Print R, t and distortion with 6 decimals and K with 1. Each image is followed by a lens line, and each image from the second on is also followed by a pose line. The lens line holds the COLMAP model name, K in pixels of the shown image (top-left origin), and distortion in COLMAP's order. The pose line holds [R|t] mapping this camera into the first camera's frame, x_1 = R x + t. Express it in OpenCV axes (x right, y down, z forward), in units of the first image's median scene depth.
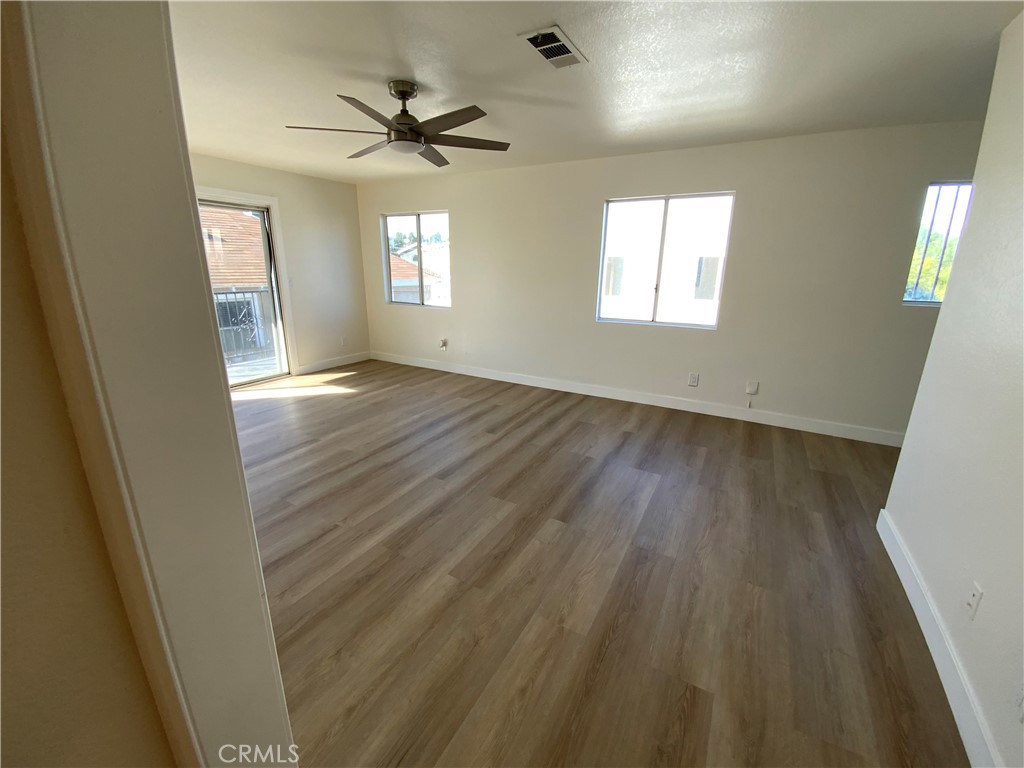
lens RADIAL K [[412.3, 0, 512.0], [0, 412.3, 384.0], [0, 0, 1]] dist [0.014620, -0.016330]
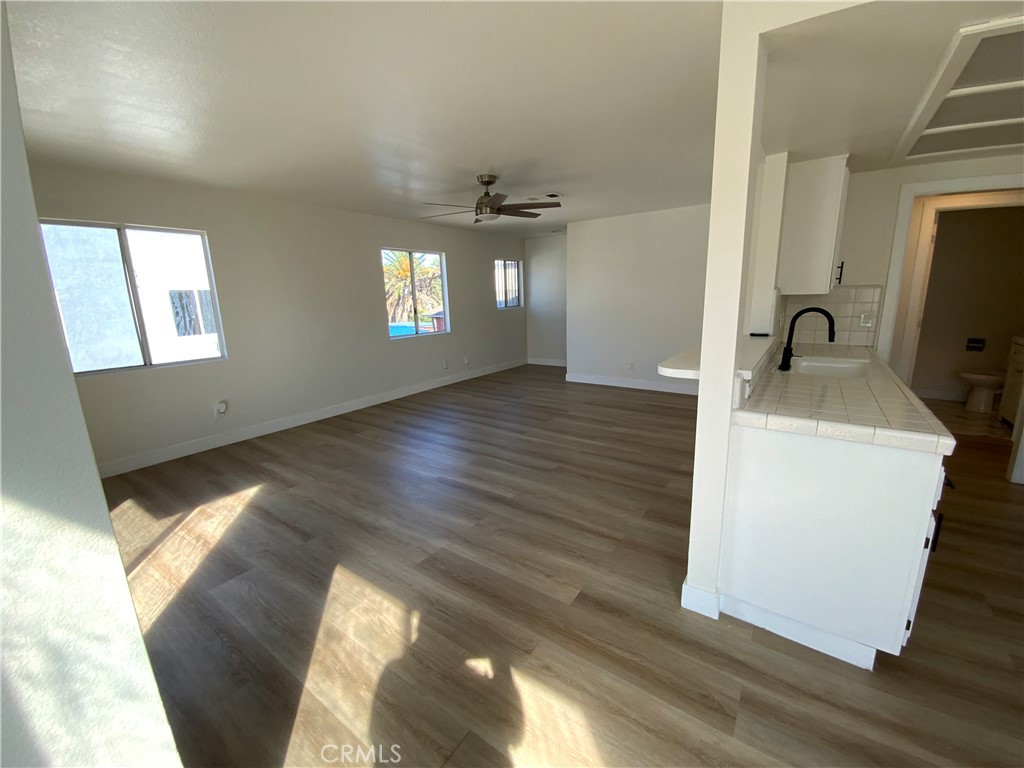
lens RADIAL K [[412.7, 0, 512.0], [0, 412.7, 384.0], [0, 0, 1]] dist [0.015978, -0.016965]
pose [[0.096614, -0.225913, 0.969345, -0.998023], [0.299863, 0.935258, 0.188082, -0.148108], [-0.949077, 0.272499, 0.158102, 0.468963]]
